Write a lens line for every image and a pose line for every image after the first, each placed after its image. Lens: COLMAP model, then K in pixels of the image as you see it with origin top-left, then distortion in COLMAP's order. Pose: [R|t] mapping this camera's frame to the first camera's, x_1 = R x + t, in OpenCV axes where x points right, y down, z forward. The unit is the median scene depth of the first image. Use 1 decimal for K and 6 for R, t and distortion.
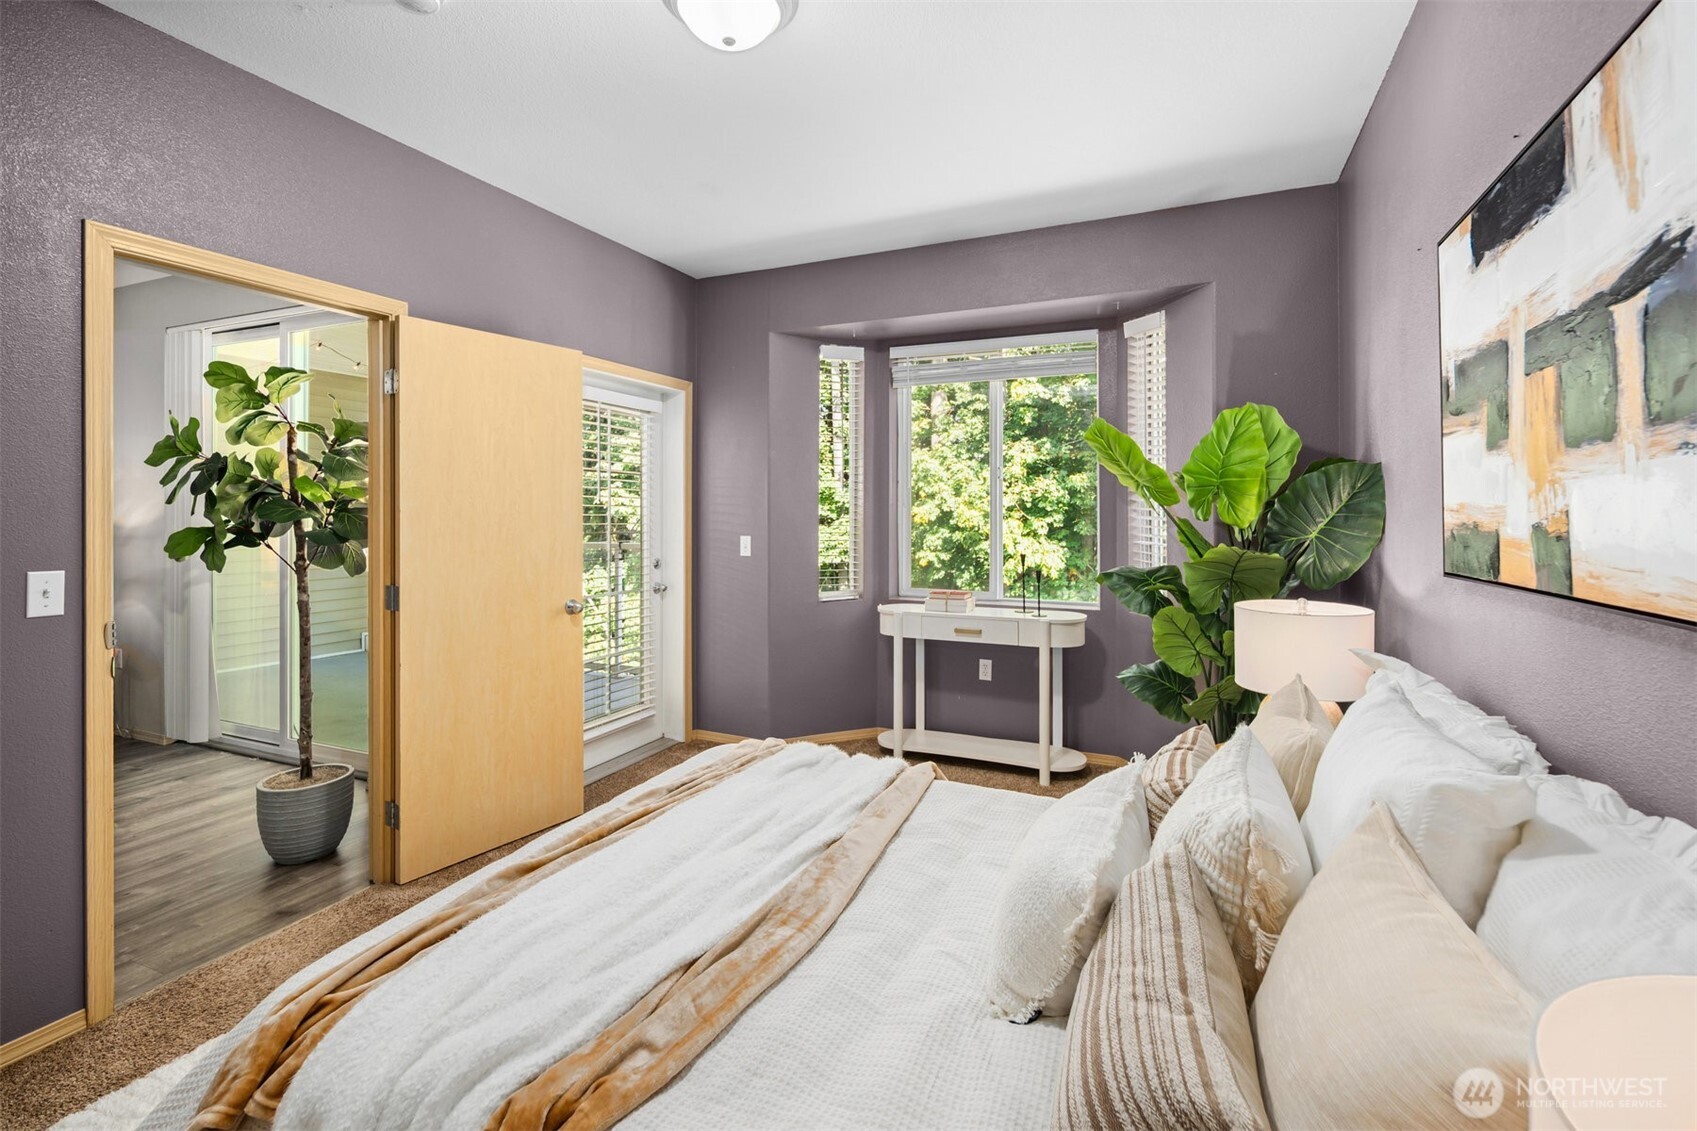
lens RADIAL K [[733.0, 0, 874.4], [0, 733.0, 497.6], [0, 0, 1]] dist [-0.002150, -0.000115]
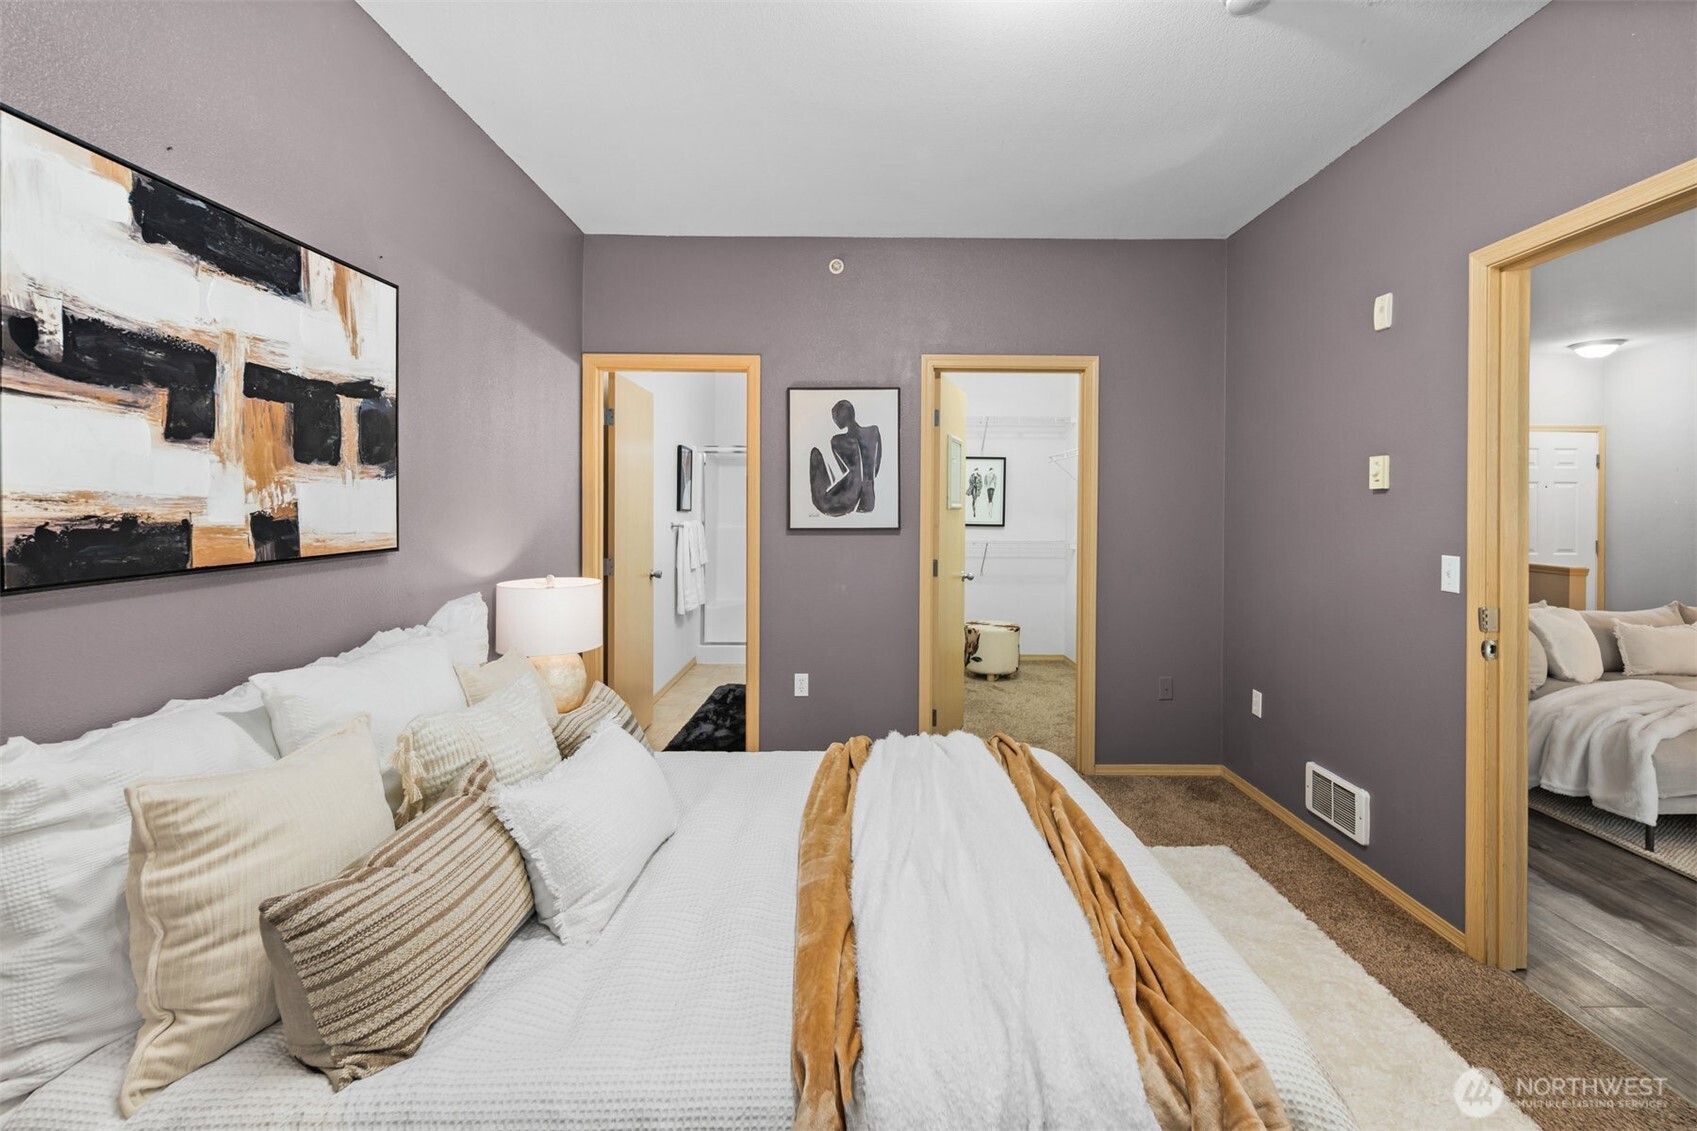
lens RADIAL K [[733.0, 0, 853.2], [0, 733.0, 515.7], [0, 0, 1]] dist [-0.002150, -0.000115]
pose [[-0.915464, 0.002071, -0.402394, 0.451773], [0.005484, 0.999958, -0.007331, 0.058453], [0.402362, -0.008918, -0.915437, 2.670970]]
